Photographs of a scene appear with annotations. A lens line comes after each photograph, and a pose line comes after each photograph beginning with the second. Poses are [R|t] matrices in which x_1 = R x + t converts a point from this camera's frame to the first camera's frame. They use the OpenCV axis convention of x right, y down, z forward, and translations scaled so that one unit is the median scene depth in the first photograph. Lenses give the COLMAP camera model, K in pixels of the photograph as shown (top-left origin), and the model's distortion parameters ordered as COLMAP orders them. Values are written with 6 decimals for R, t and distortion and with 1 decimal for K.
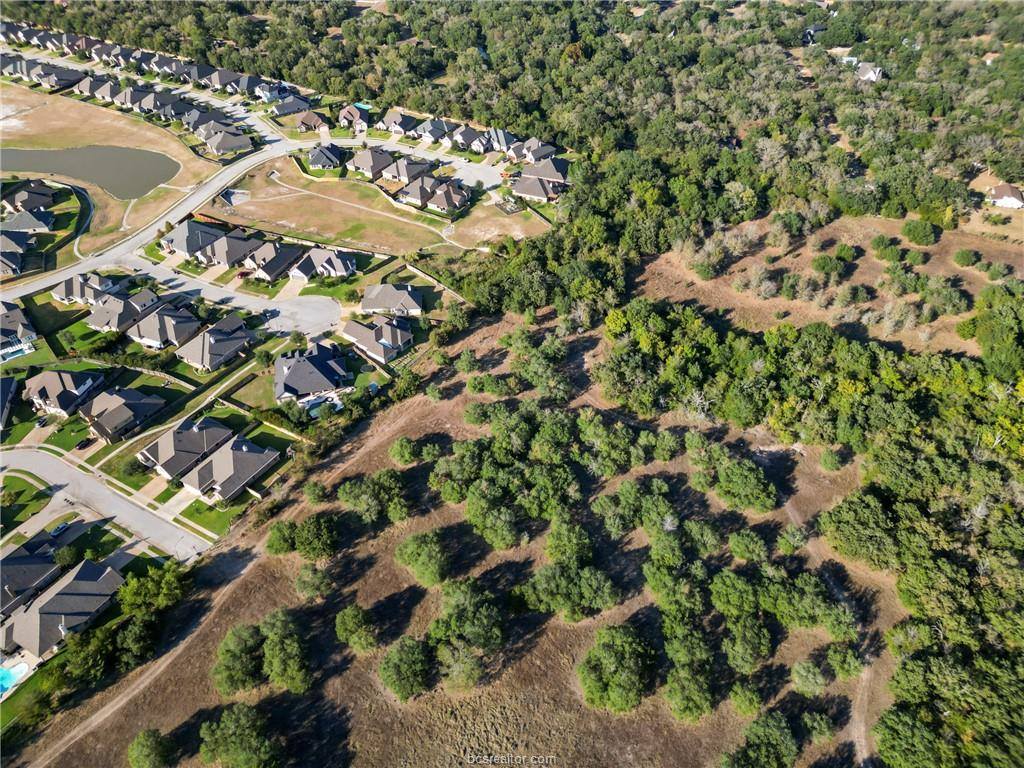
lens RADIAL K [[706.4, 0, 512.0], [0, 706.4, 384.0], [0, 0, 1]] dist [0.057304, -0.047552]
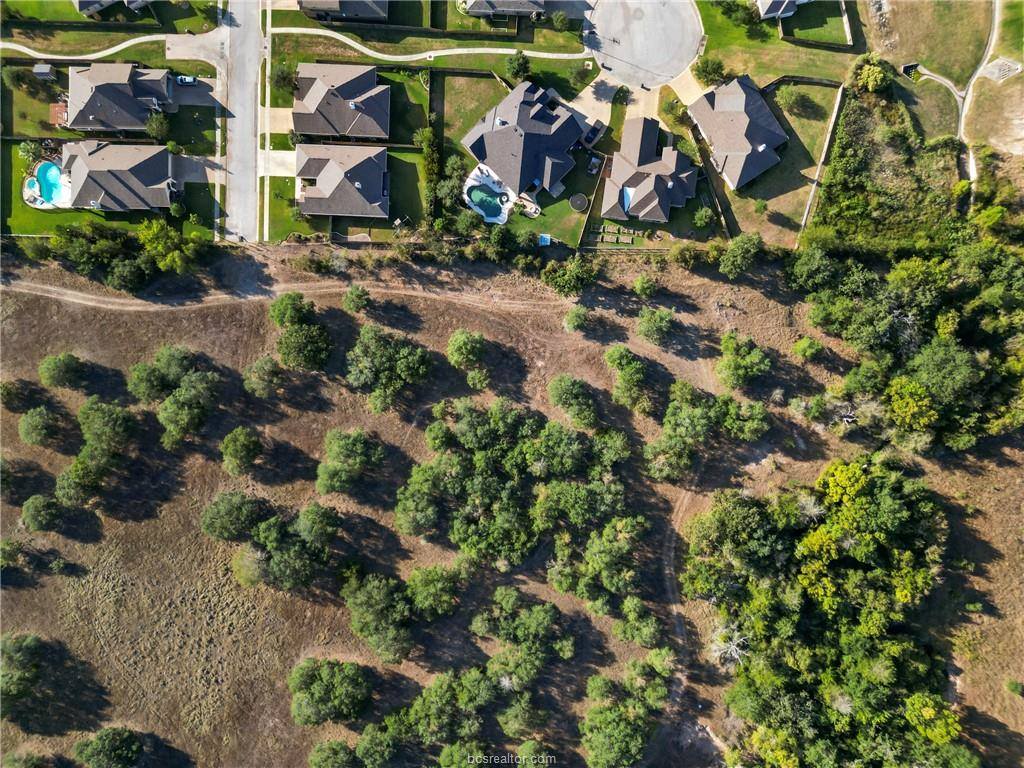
lens RADIAL K [[704.5, 0, 512.0], [0, 704.5, 384.0], [0, 0, 1]] dist [0.071688, -0.070914]
pose [[0.480473, 0.876934, -0.011492, -0.086457], [-0.559230, 0.316443, 0.766241, -0.567142], [0.675580, -0.361732, 0.642450, 0.534642]]
